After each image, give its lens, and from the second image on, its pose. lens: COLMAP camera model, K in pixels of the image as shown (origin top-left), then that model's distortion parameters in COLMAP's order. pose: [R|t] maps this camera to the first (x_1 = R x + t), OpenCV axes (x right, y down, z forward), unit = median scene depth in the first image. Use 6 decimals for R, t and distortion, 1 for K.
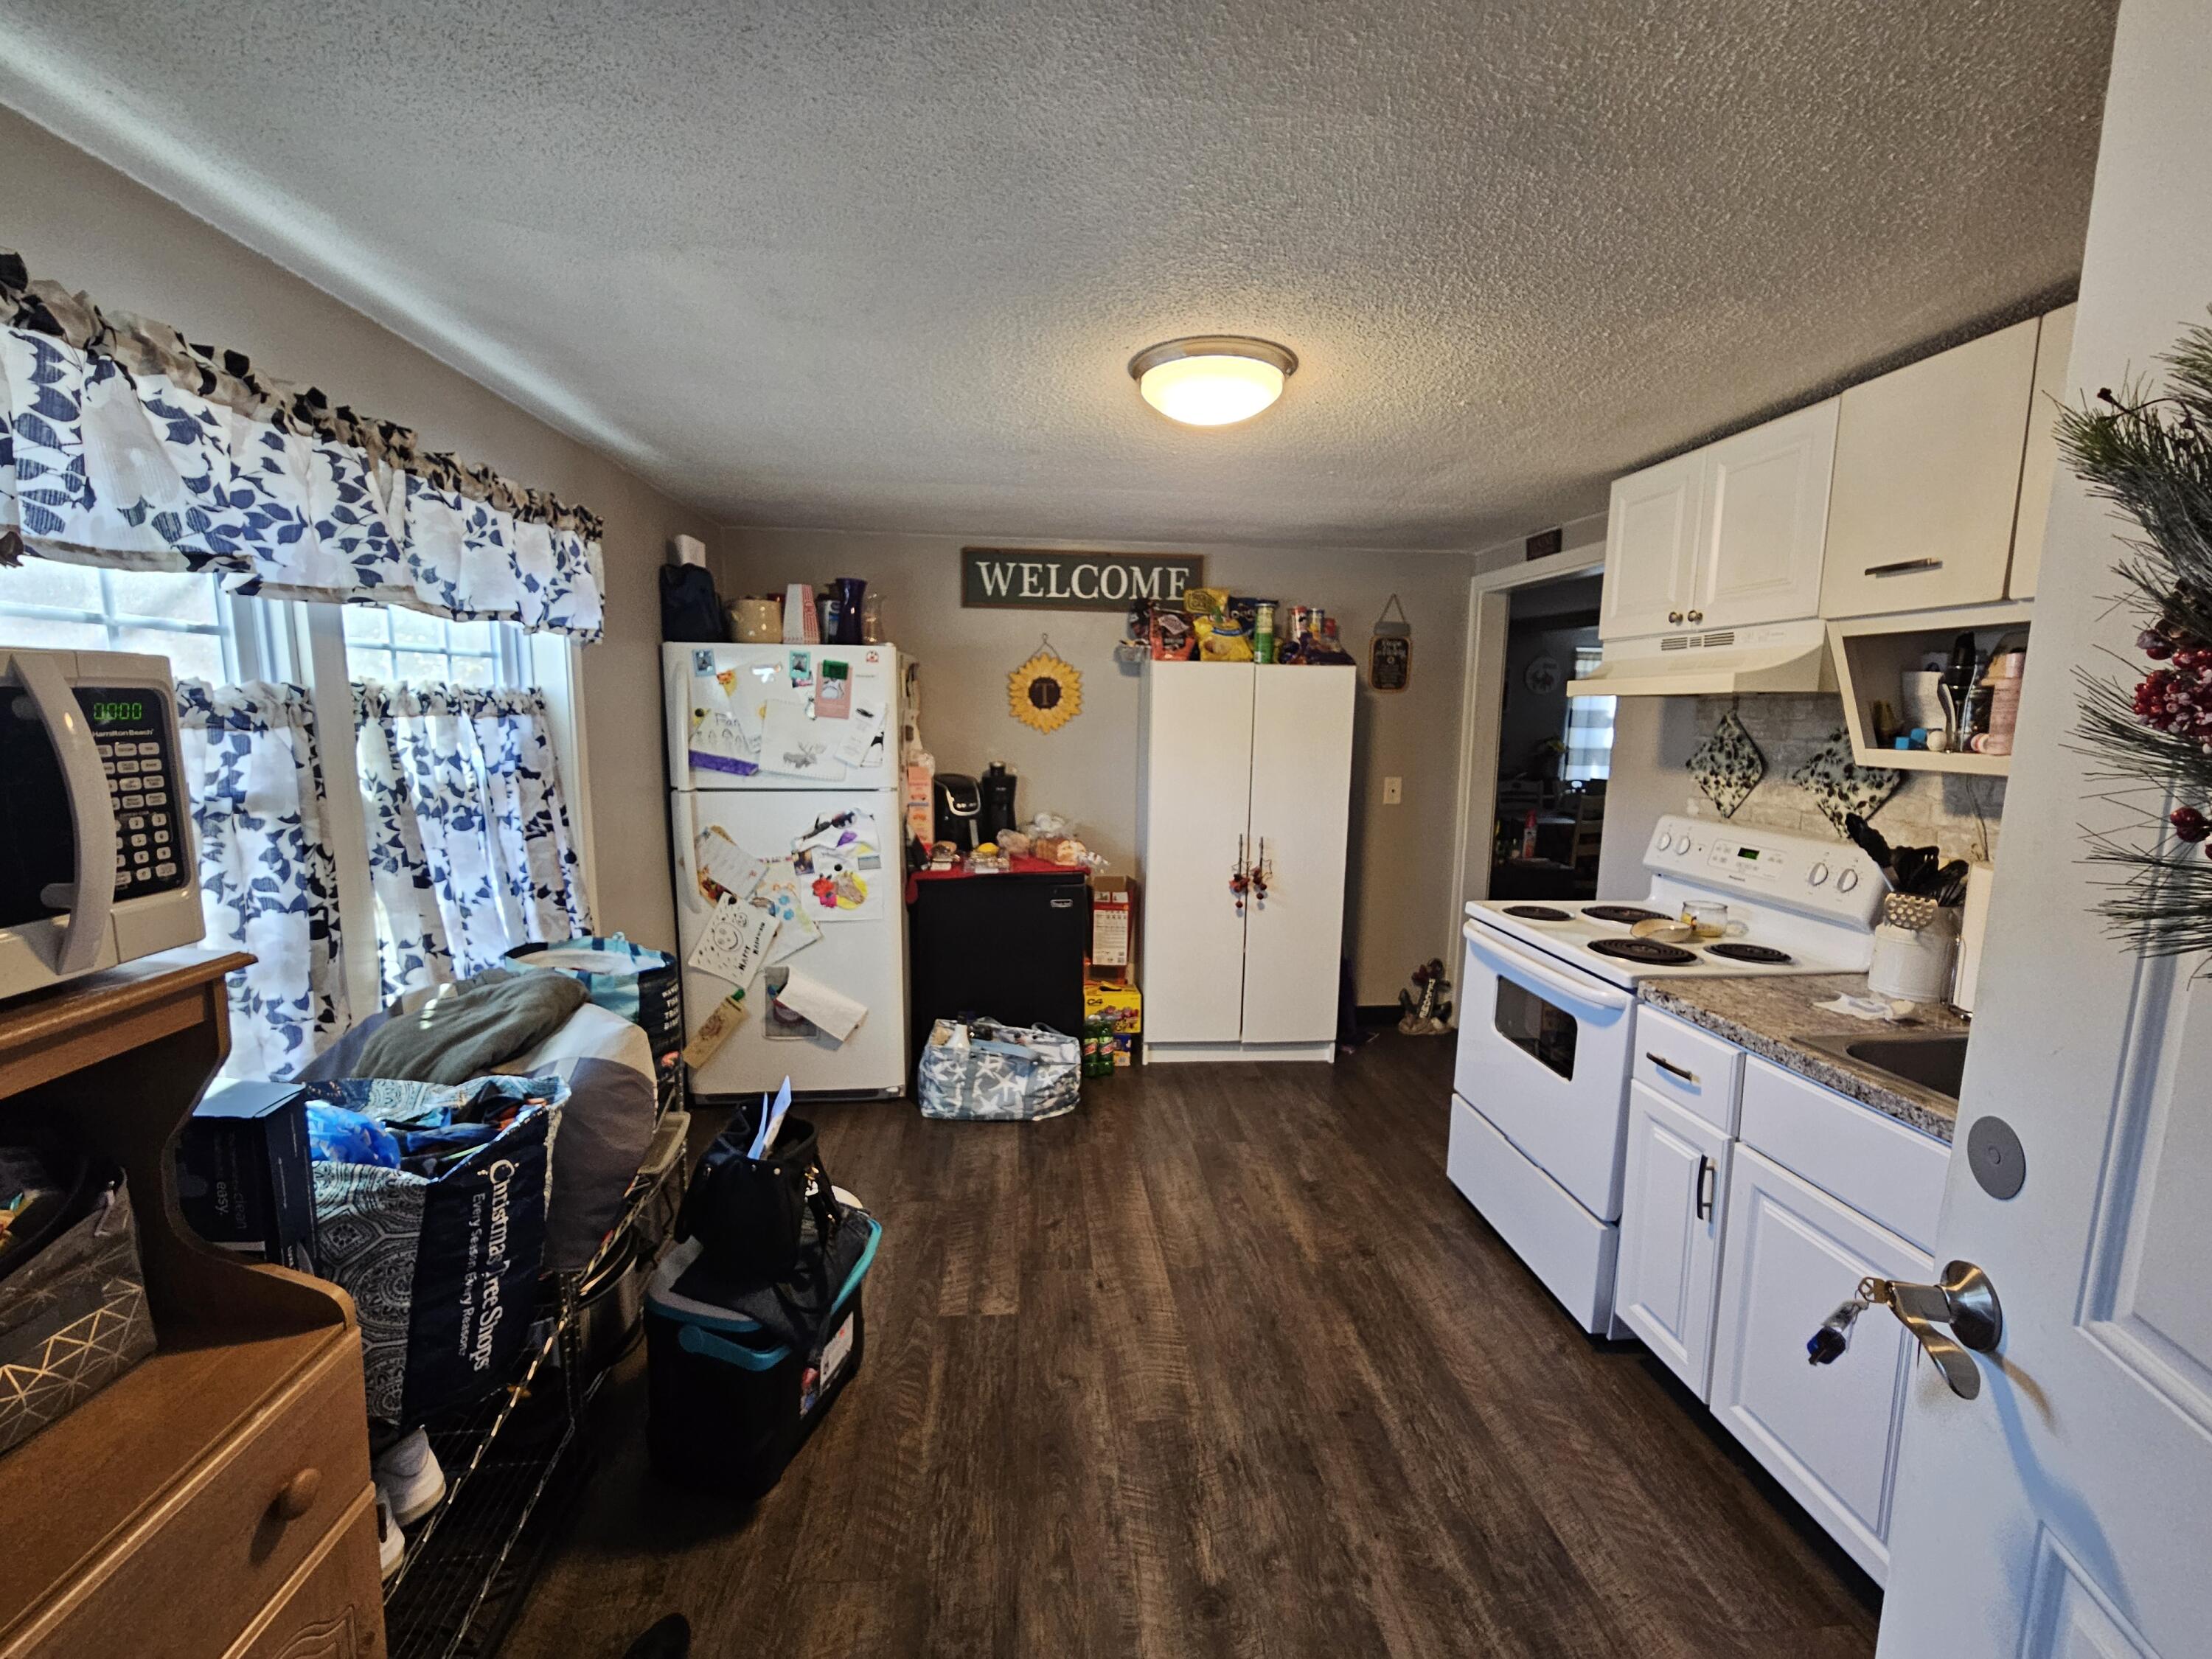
lens RADIAL K [[905.3, 0, 1102.8], [0, 905.3, 828.8], [0, 0, 1]] dist [-0.001676, -0.000244]
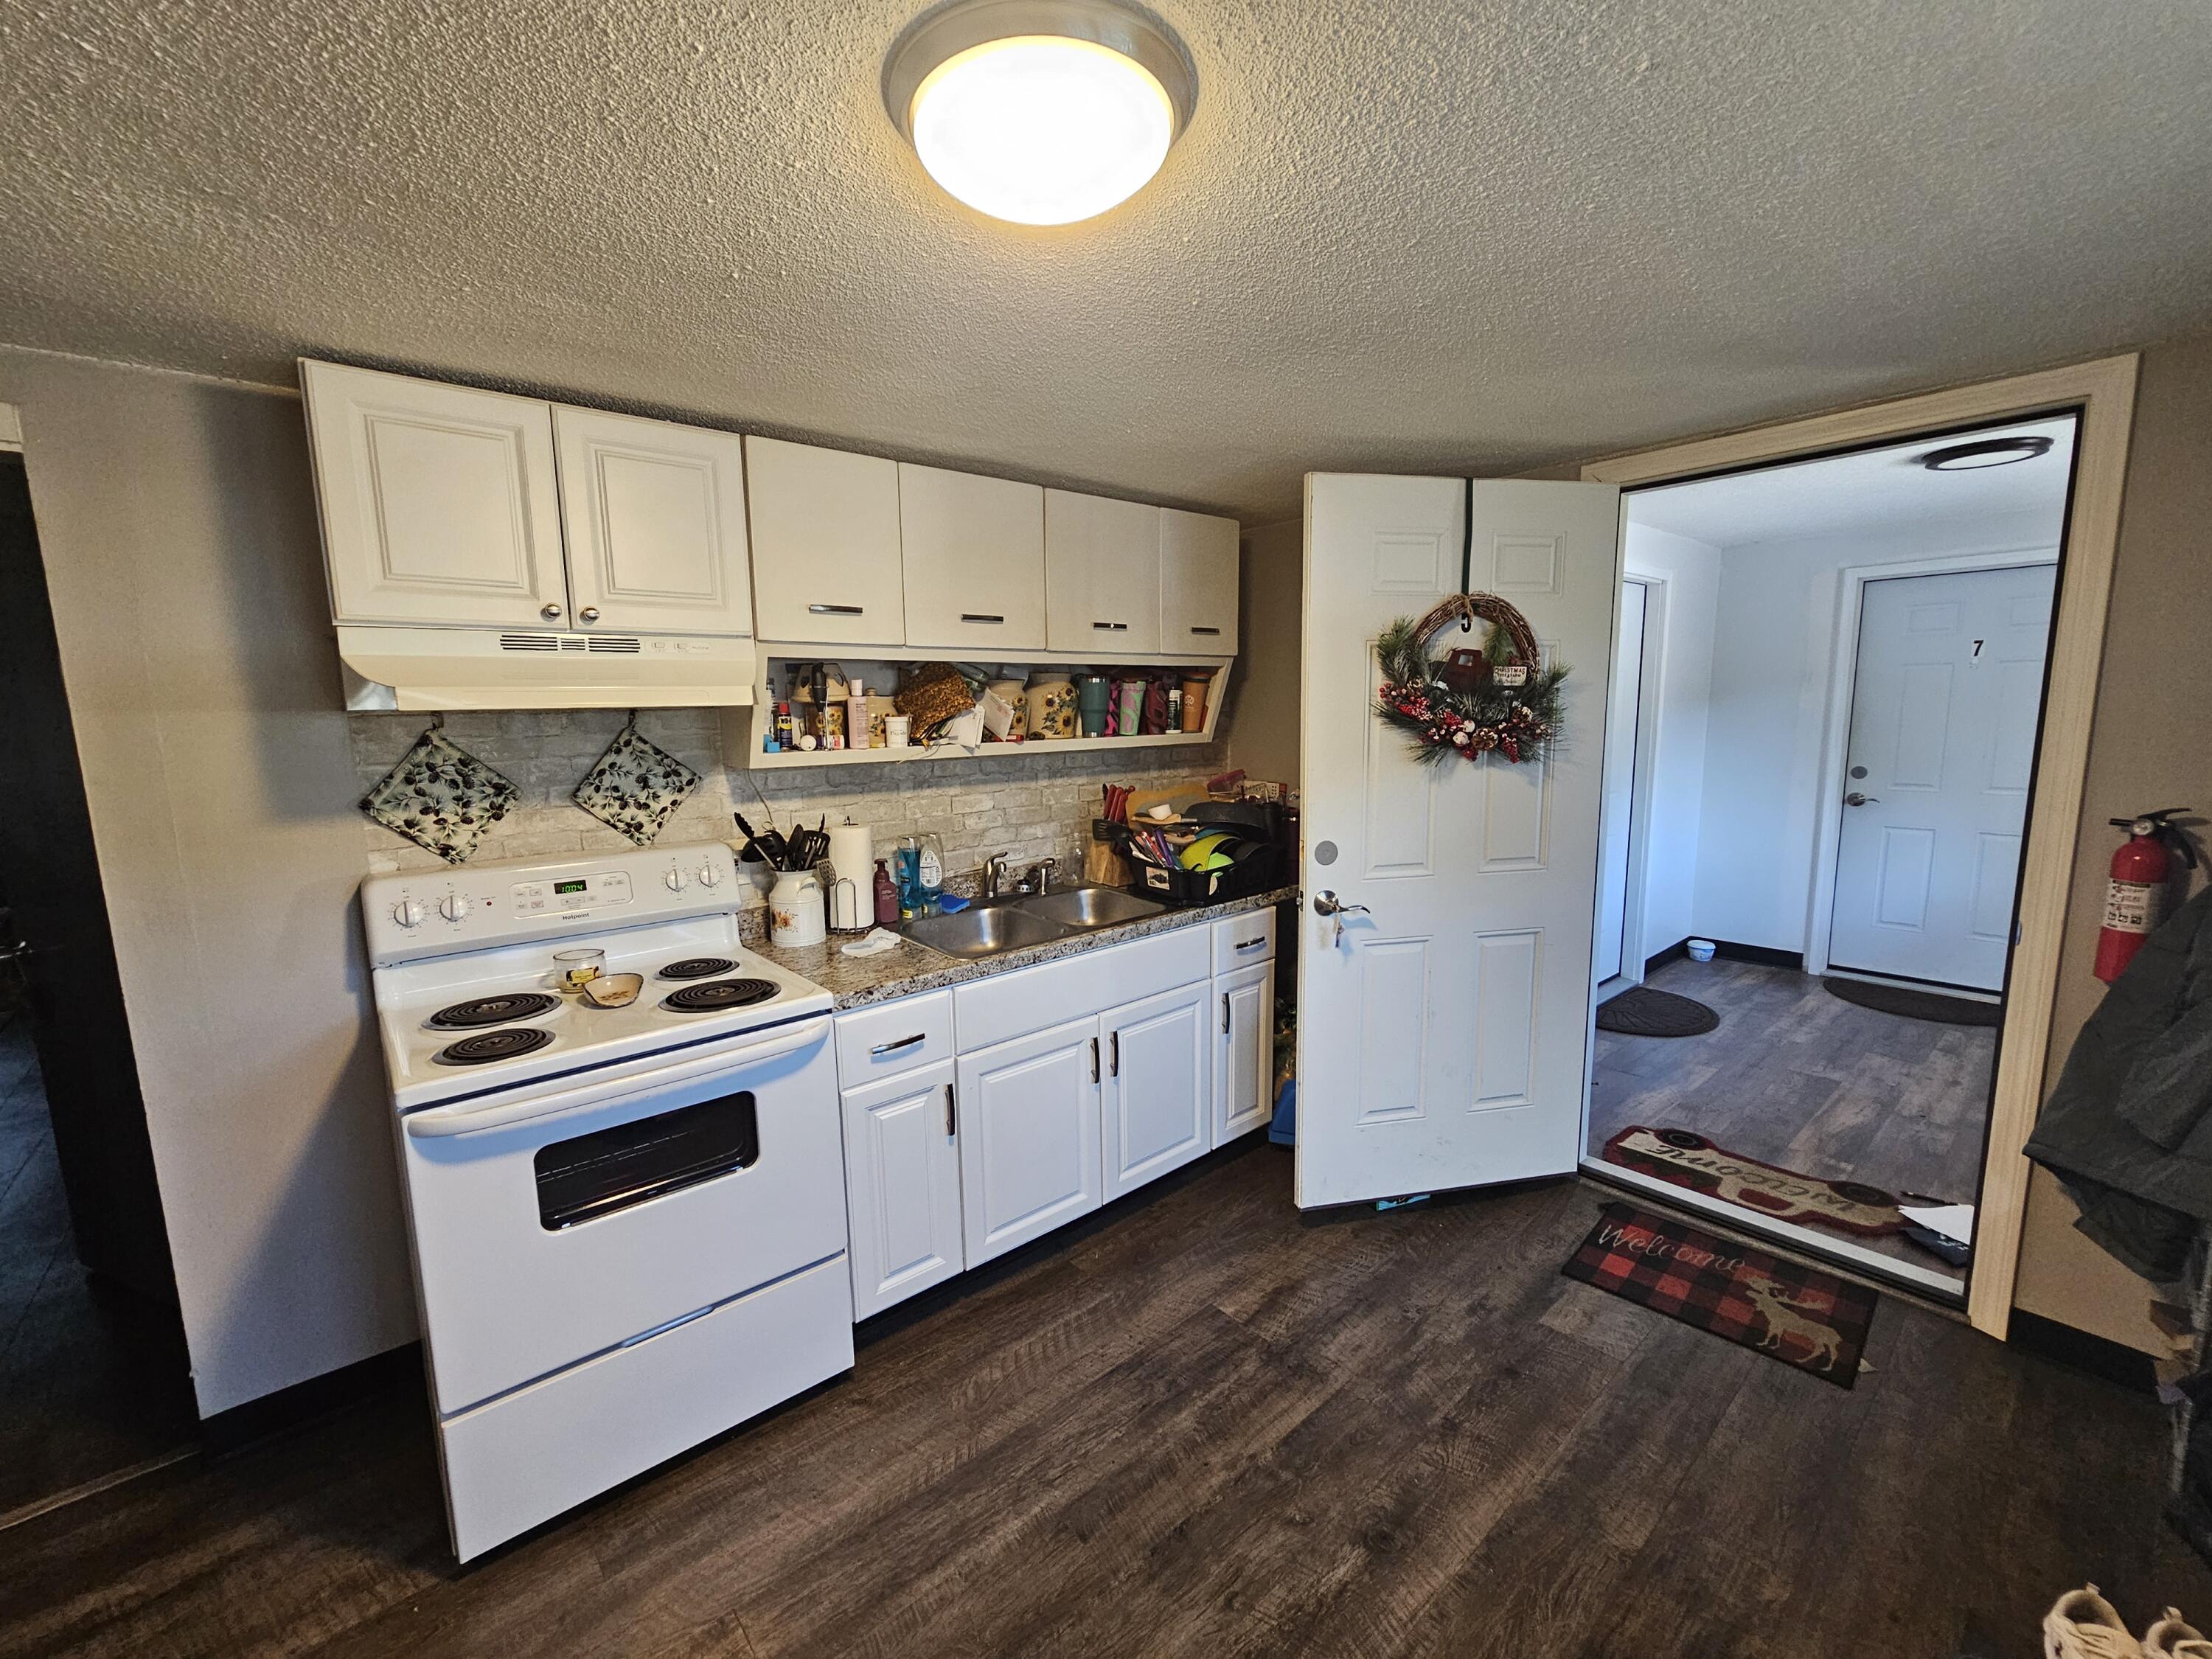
lens RADIAL K [[905.3, 0, 1102.7], [0, 905.3, 832.1], [0, 0, 1]] dist [-0.001676, -0.000244]
pose [[-0.574016, -0.112073, 0.811138, -0.321488], [0.121812, 0.967880, 0.219932, -0.167868], [-0.809733, 0.225051, -0.541927, 1.125359]]
